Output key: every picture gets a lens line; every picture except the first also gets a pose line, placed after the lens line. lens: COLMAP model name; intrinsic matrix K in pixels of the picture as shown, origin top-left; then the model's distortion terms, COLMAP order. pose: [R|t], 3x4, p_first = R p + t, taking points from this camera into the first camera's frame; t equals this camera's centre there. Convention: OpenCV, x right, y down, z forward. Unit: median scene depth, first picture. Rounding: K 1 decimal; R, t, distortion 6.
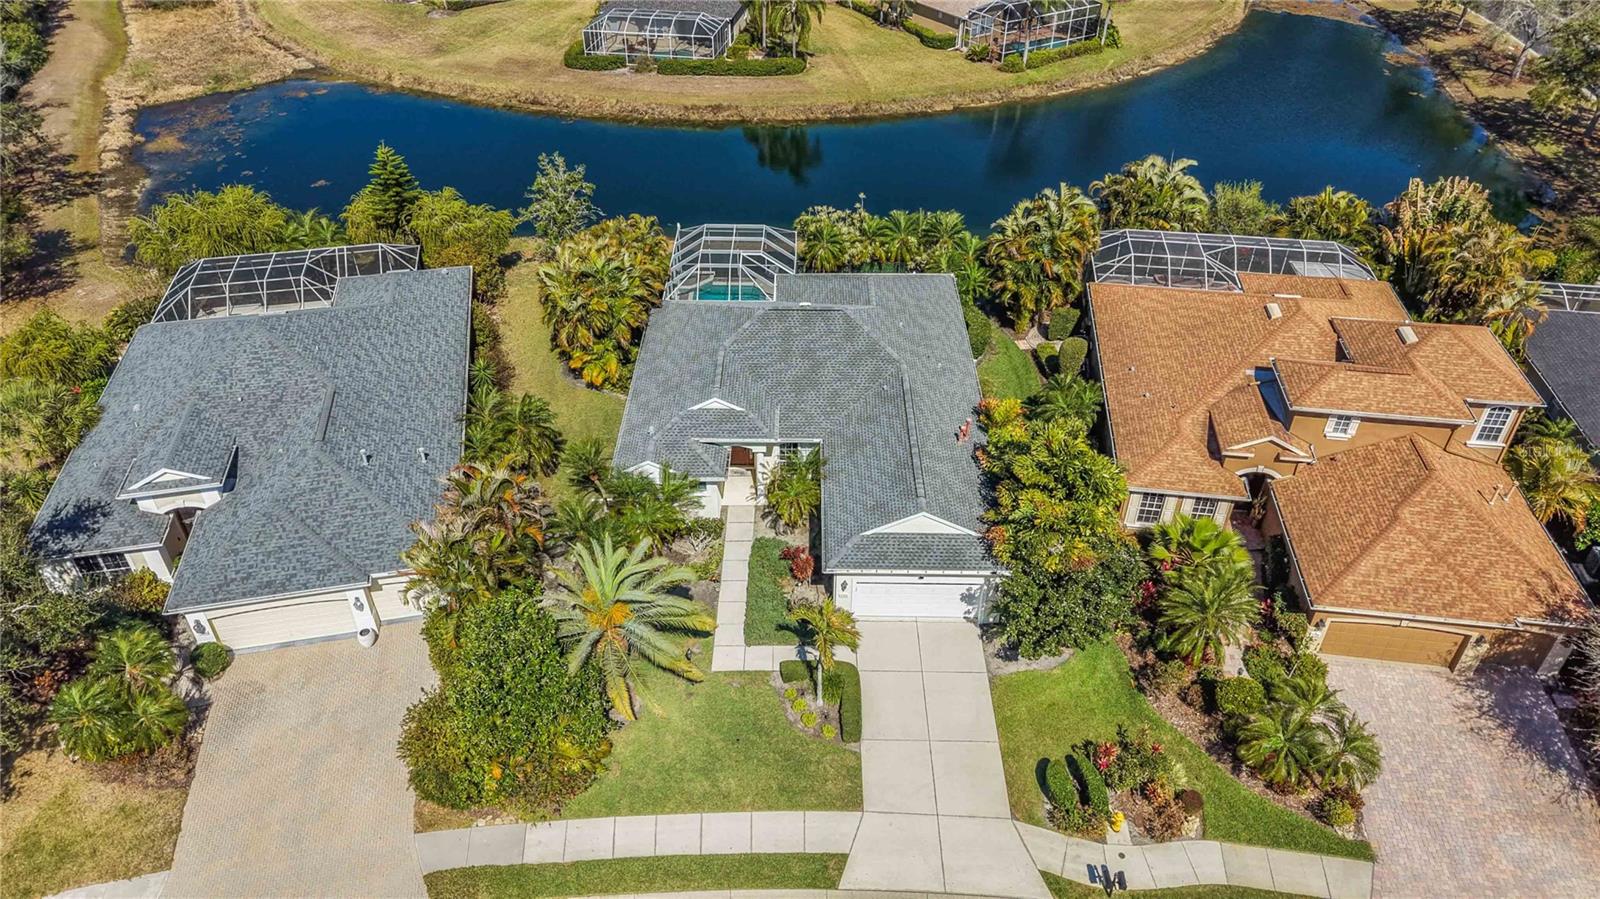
lens RADIAL K [[1185.2, 0, 800.0], [0, 1185.2, 449.5], [0, 0, 1]] dist [0.074342, 0.000528]
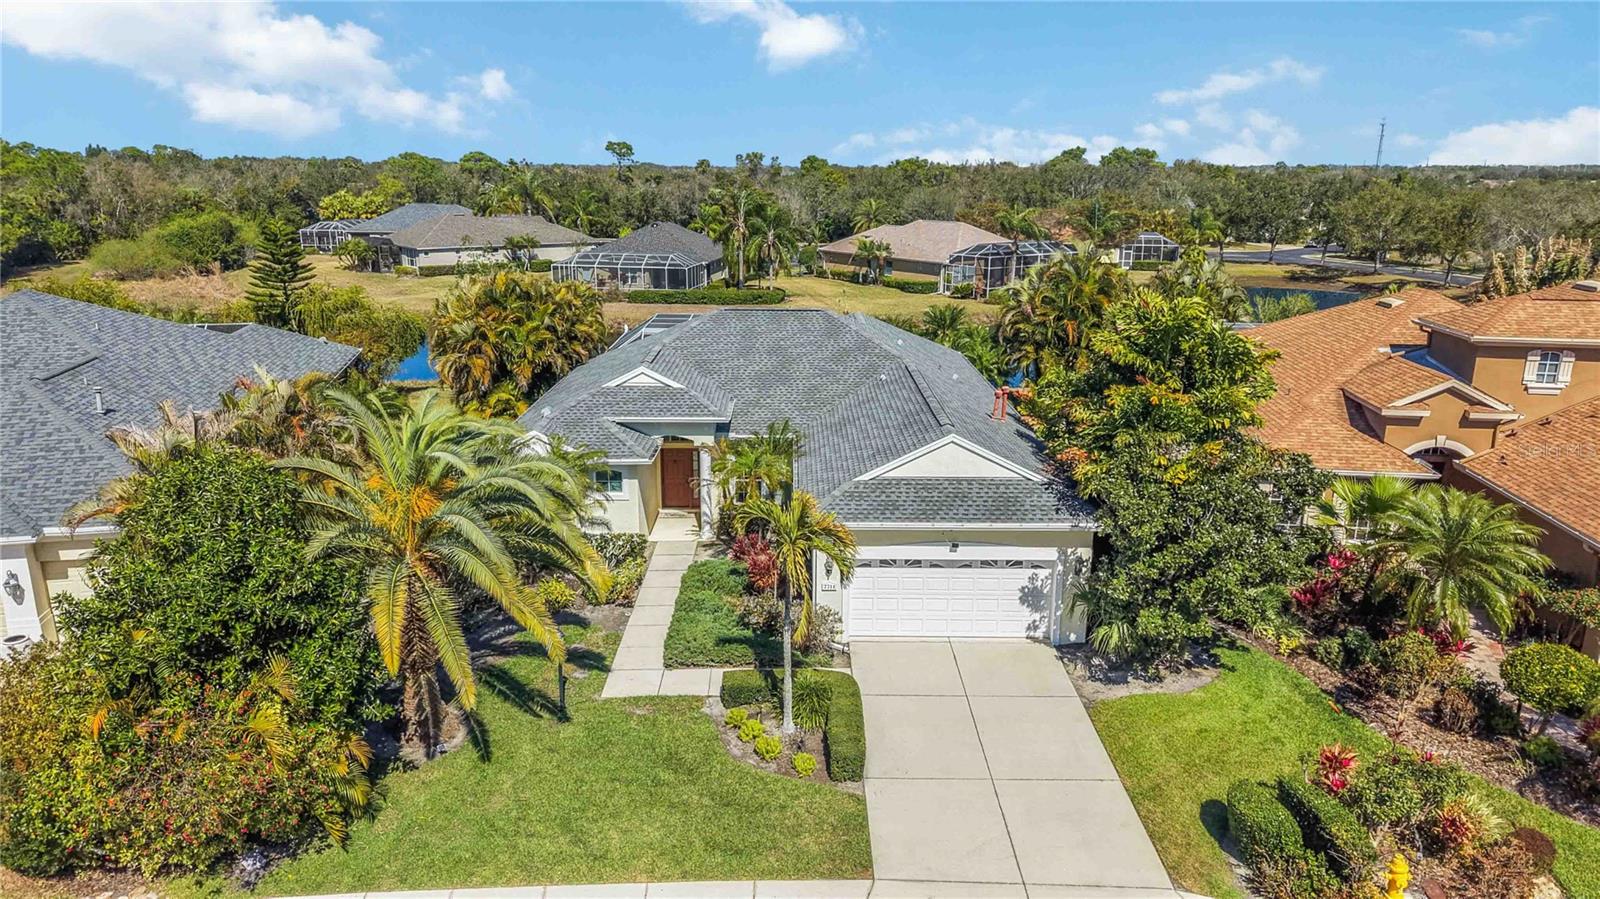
lens RADIAL K [[1120.8, 0, 800.0], [0, 1120.8, 449.5], [0, 0, 1]] dist [0.006985, 0.030981]
pose [[0.999933, -0.002082, 0.011387, 0.015463], [0.006403, 0.918979, -0.394255, 0.285938], [-0.009644, 0.394302, 0.918930, 0.444950]]
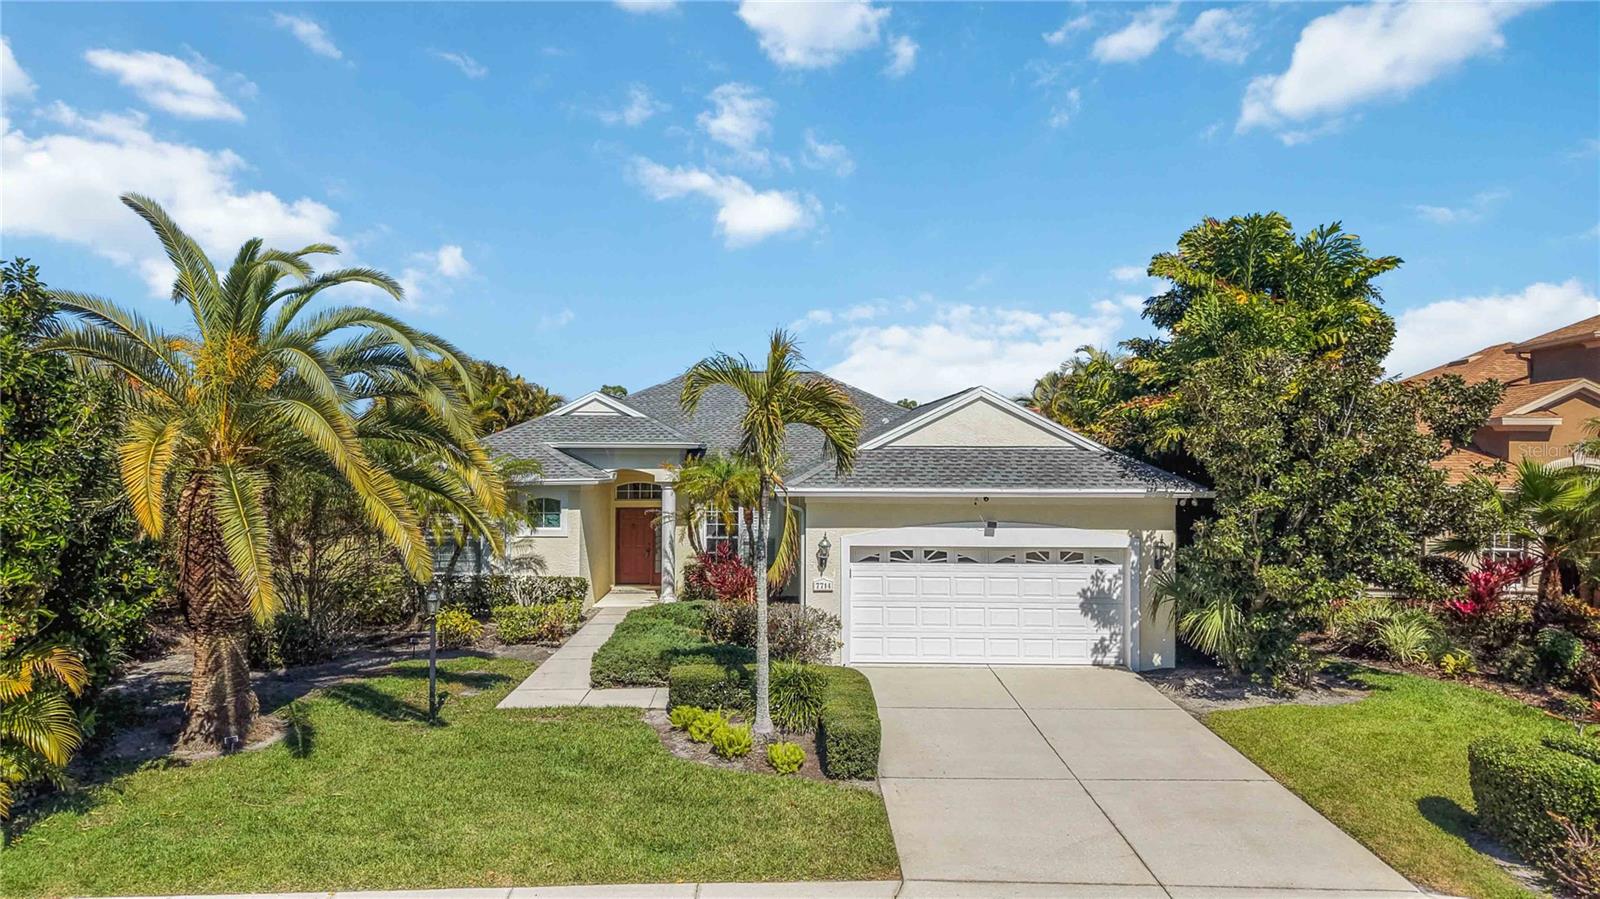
lens RADIAL K [[1102.9, 0, 800.0], [0, 1102.9, 449.5], [0, 0, 1]] dist [-0.007271, 0.024580]
pose [[0.999814, 0.001798, 0.019193, 0.020262], [0.010547, 0.782407, -0.622679, 0.343068], [-0.016136, 0.622765, 0.782242, 0.644592]]
